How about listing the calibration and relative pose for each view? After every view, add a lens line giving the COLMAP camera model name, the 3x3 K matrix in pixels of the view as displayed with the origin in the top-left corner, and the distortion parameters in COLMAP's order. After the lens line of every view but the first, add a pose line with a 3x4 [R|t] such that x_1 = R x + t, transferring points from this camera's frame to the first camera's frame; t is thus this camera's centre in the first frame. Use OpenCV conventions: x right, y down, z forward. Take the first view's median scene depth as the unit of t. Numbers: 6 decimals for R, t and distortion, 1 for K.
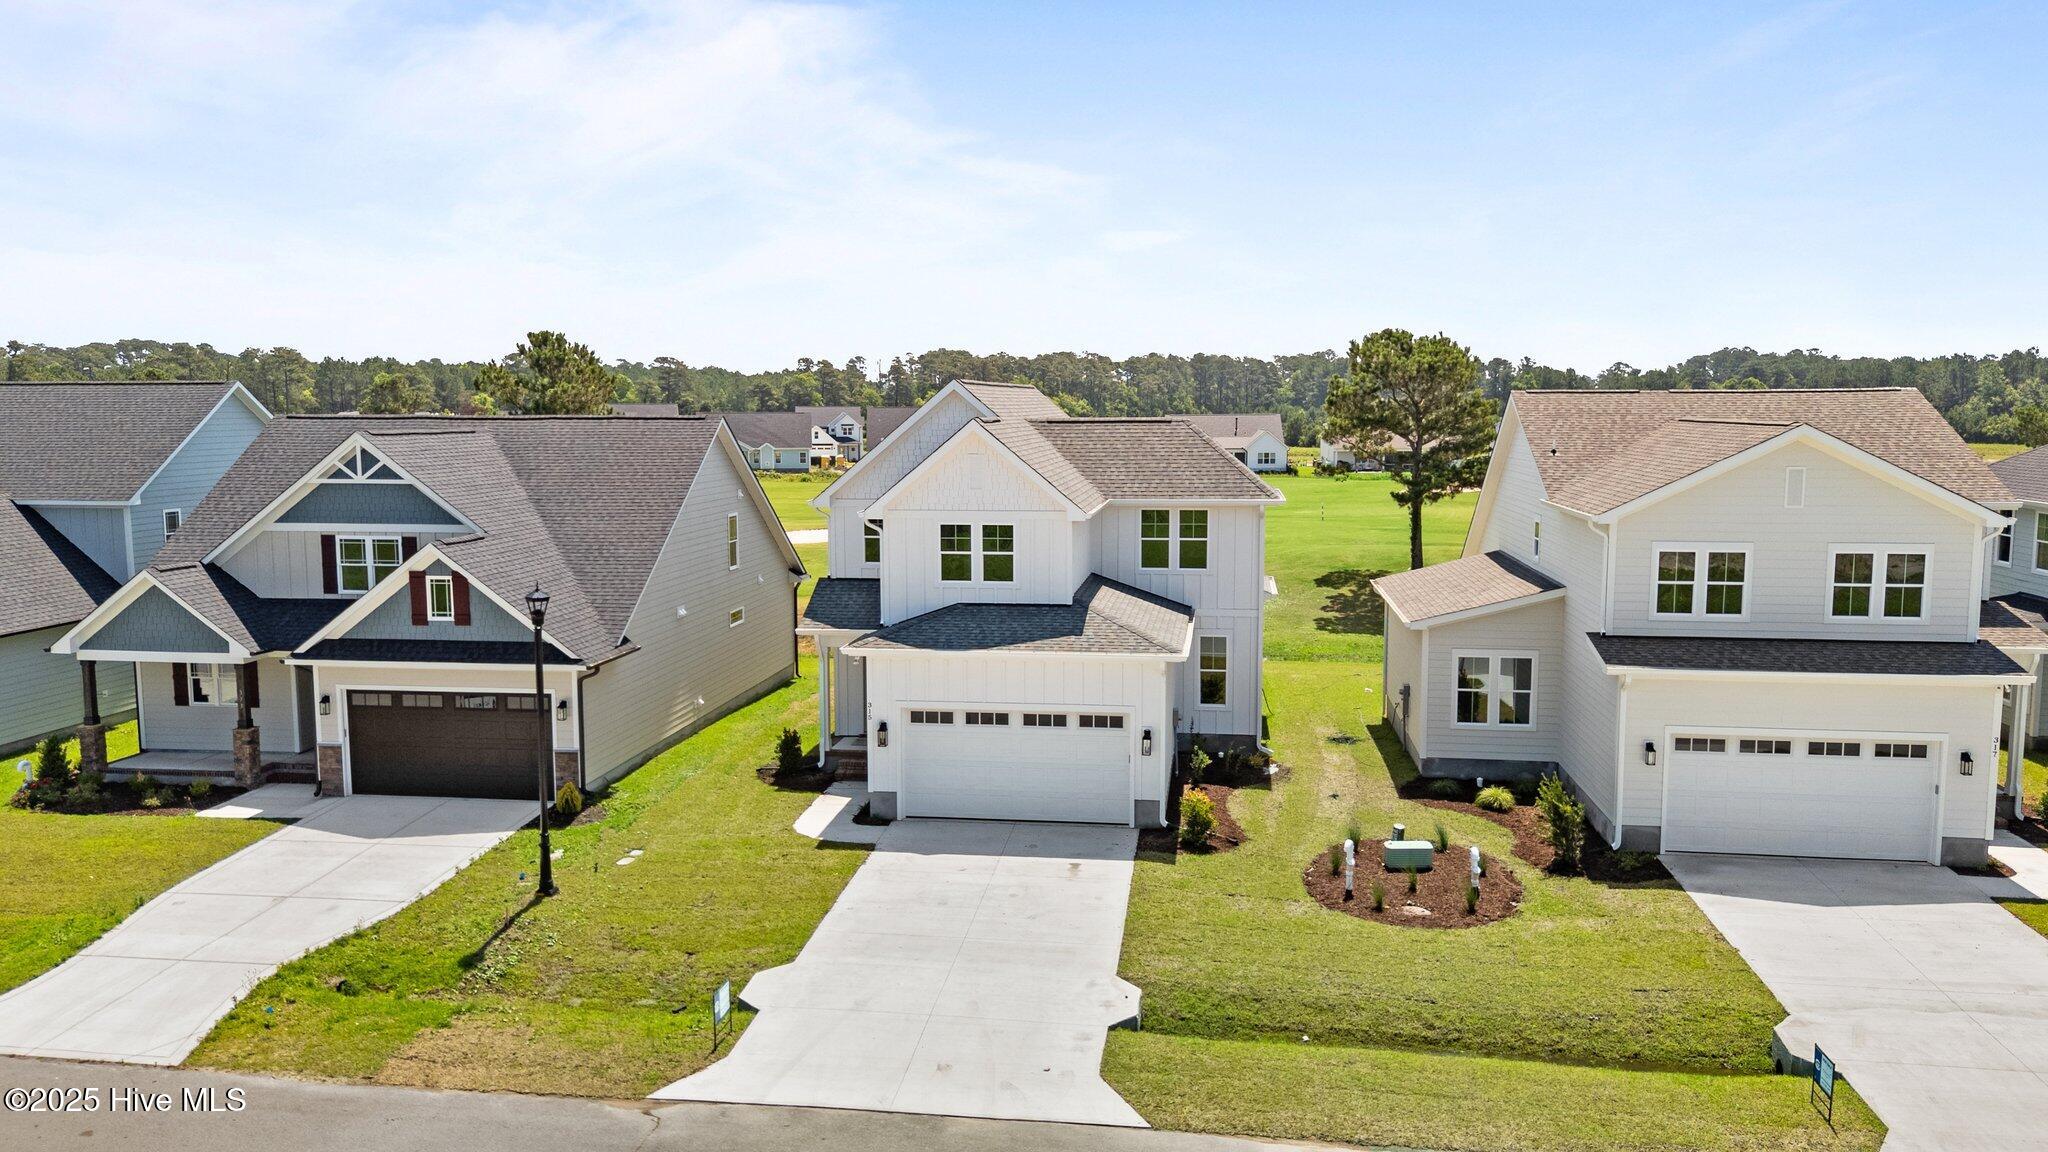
lens RADIAL K [[1511.3, 0, 1023.1], [0, 1511.3, 575.9], [0, 0, 1]] dist [0.091309, -0.115598]
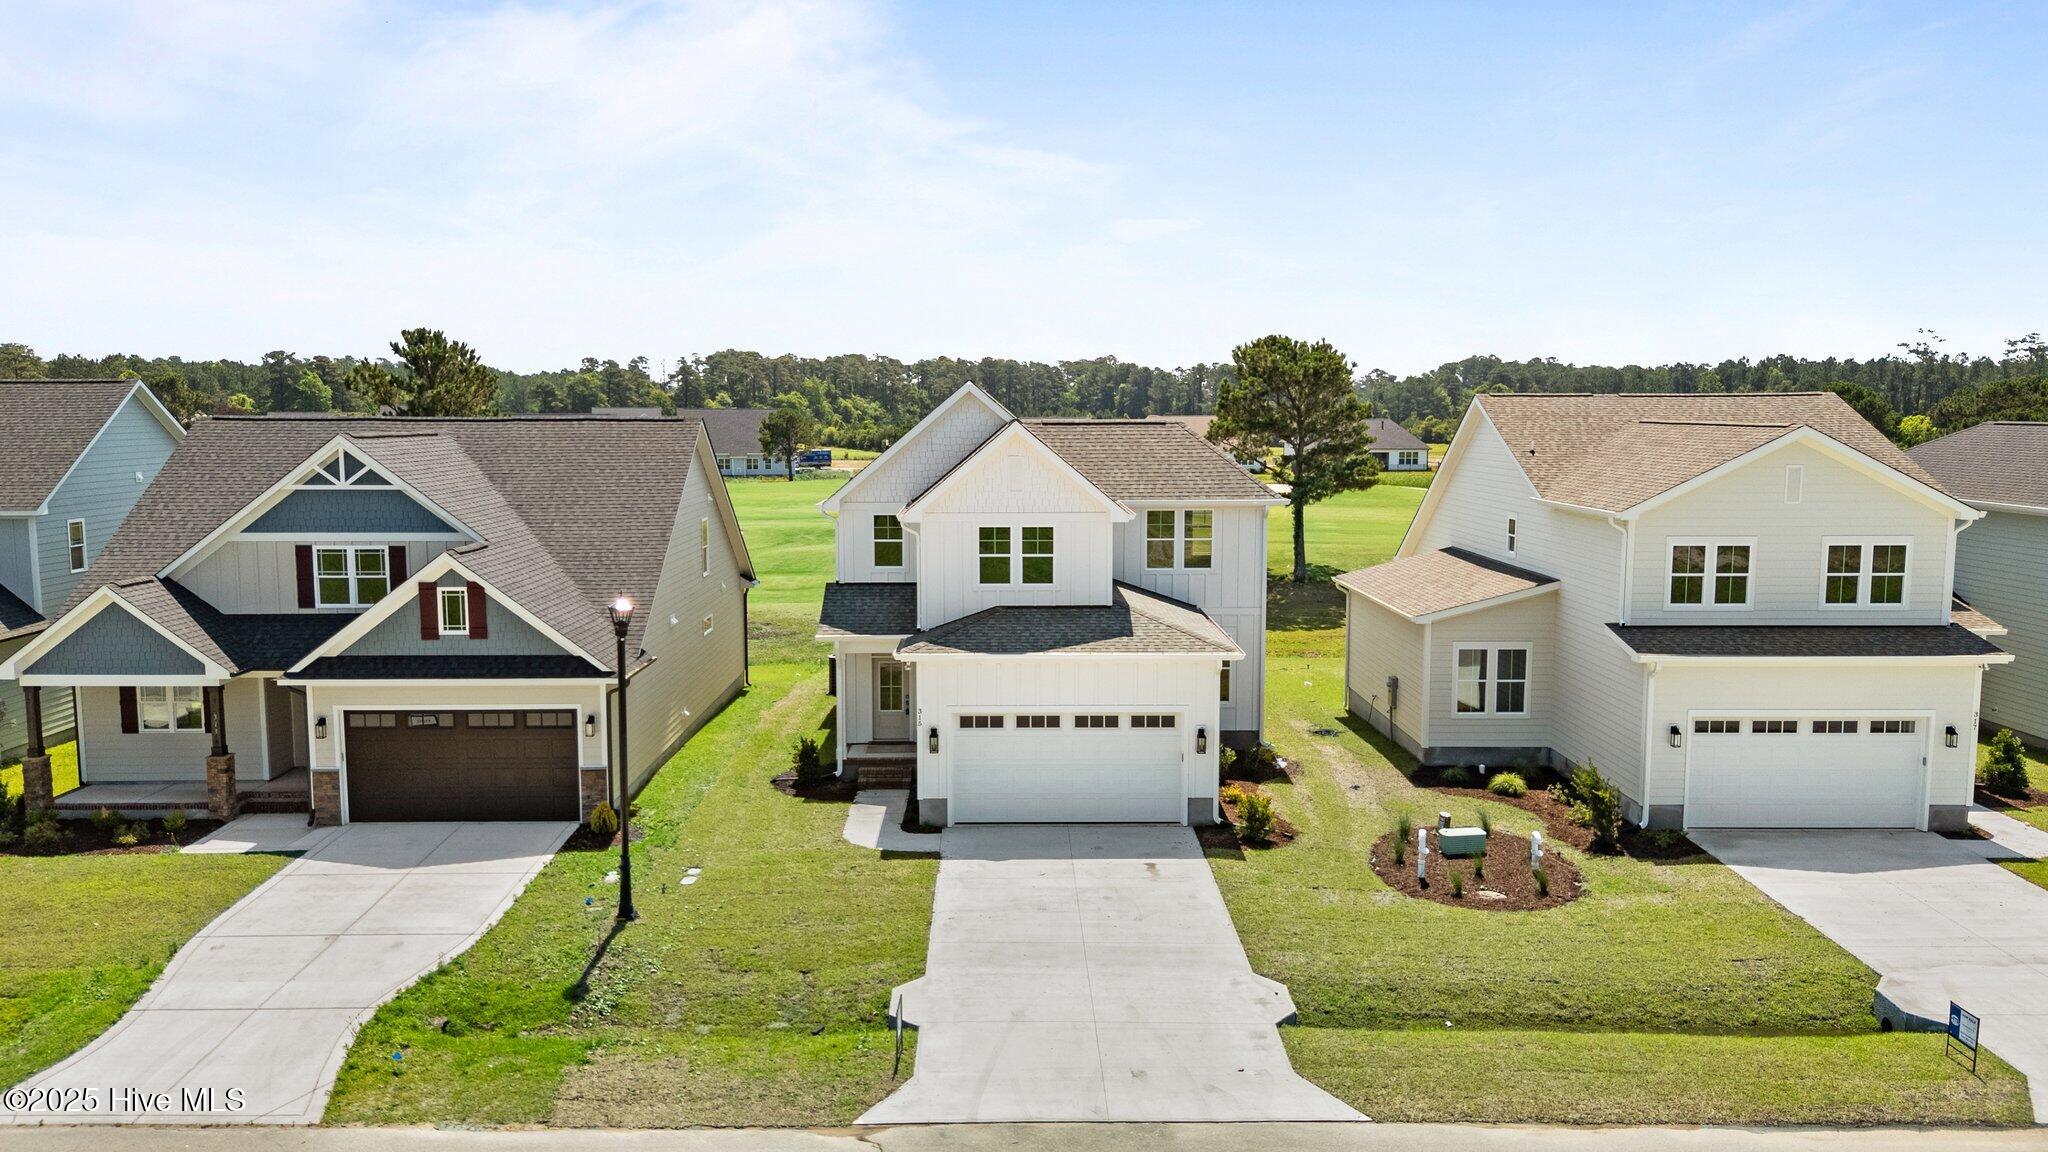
lens RADIAL K [[1498.7, 0, 1023.2], [0, 1498.7, 576.7], [0, 0, 1]] dist [0.083844, -0.094559]
pose [[0.989012, -0.014965, 0.147076, -0.172659], [0.015023, 0.999887, 0.000718, -0.001873], [-0.147070, 0.001500, 0.989125, 0.024386]]
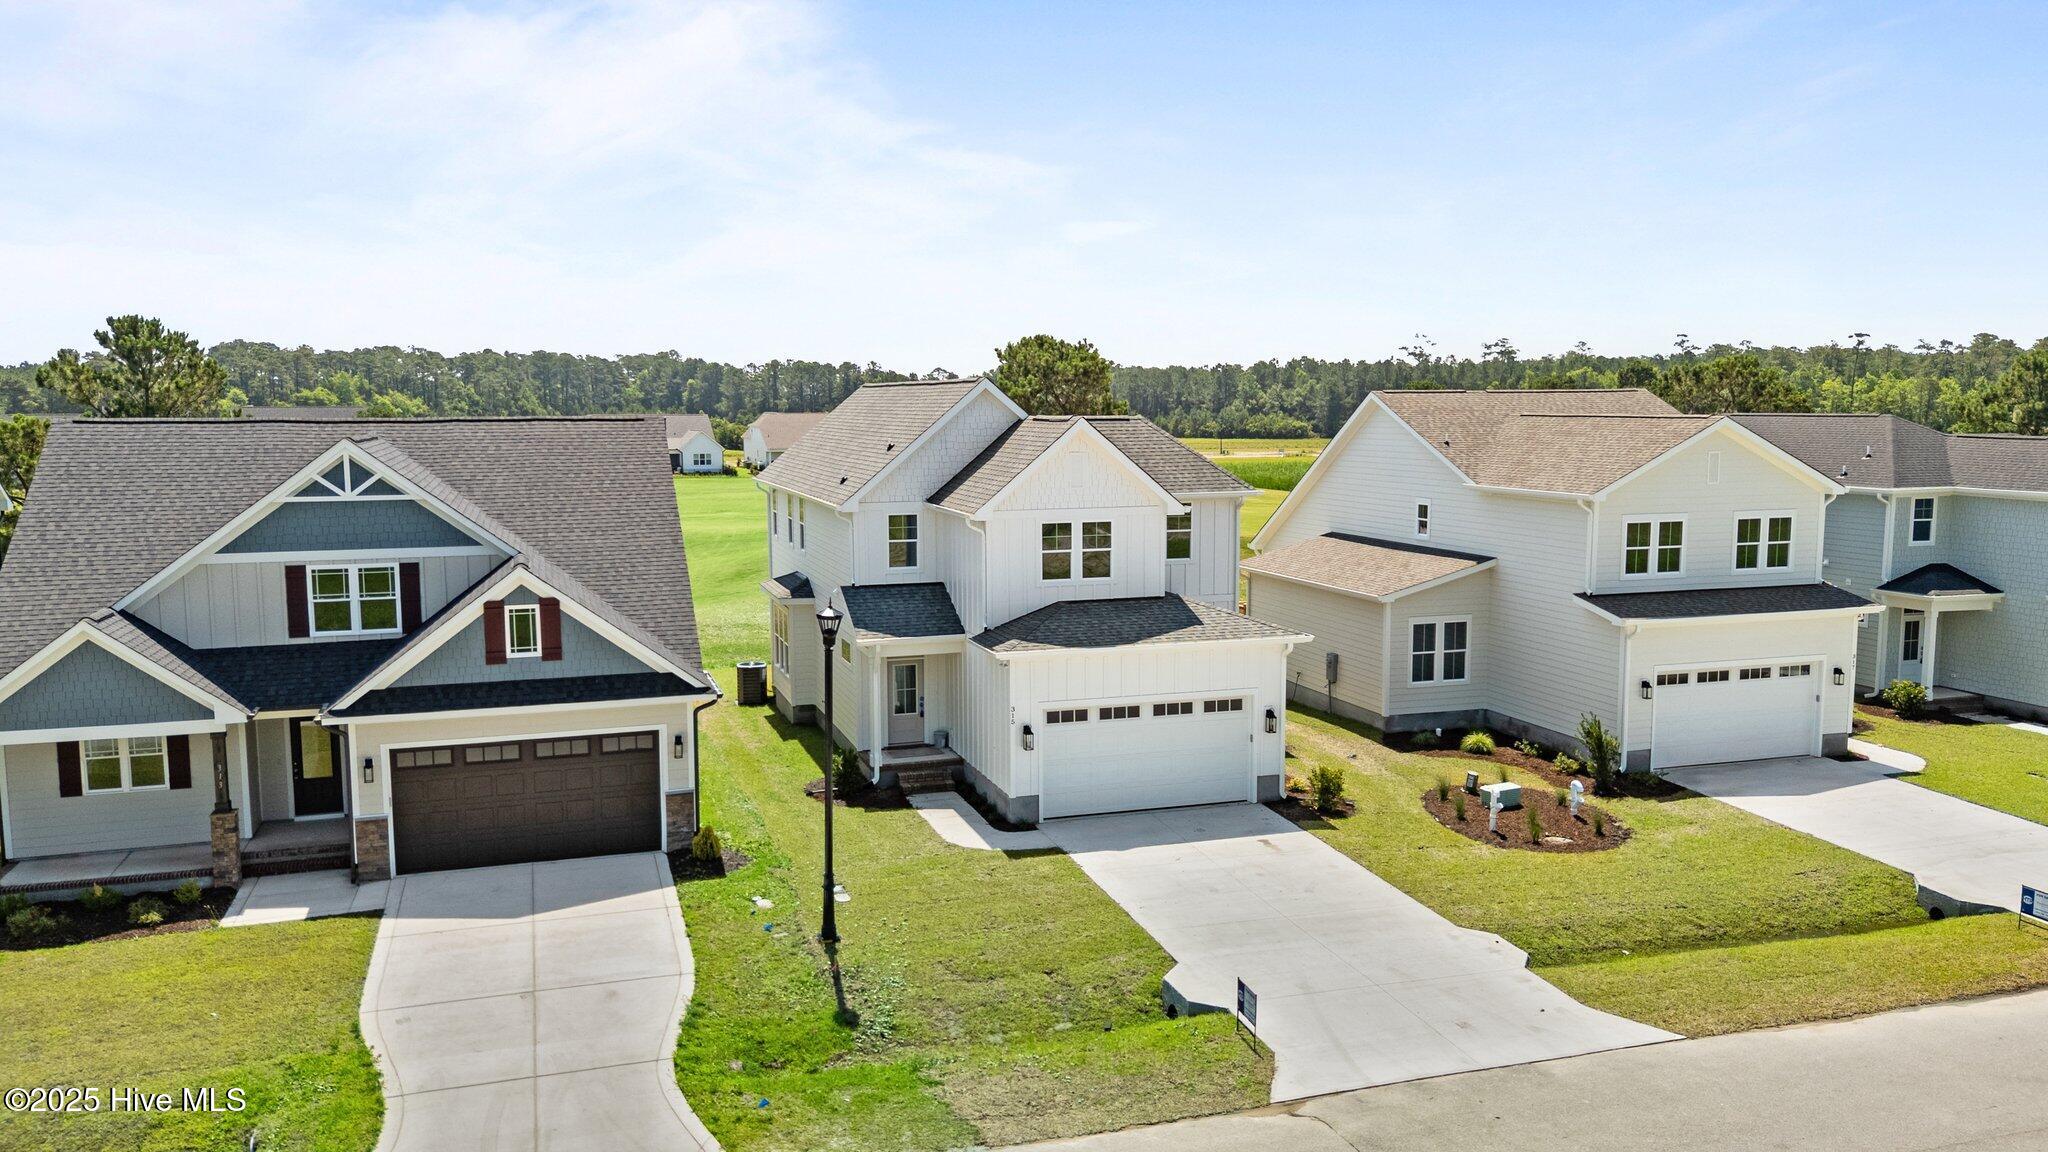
lens RADIAL K [[1511.3, 0, 1023.1], [0, 1511.3, 575.9], [0, 0, 1]] dist [0.091309, -0.115598]
pose [[0.901371, -0.051310, 0.429997, -0.500232], [0.051547, 0.998609, 0.011106, -0.011434], [-0.429969, 0.012155, 0.902762, 0.108124]]
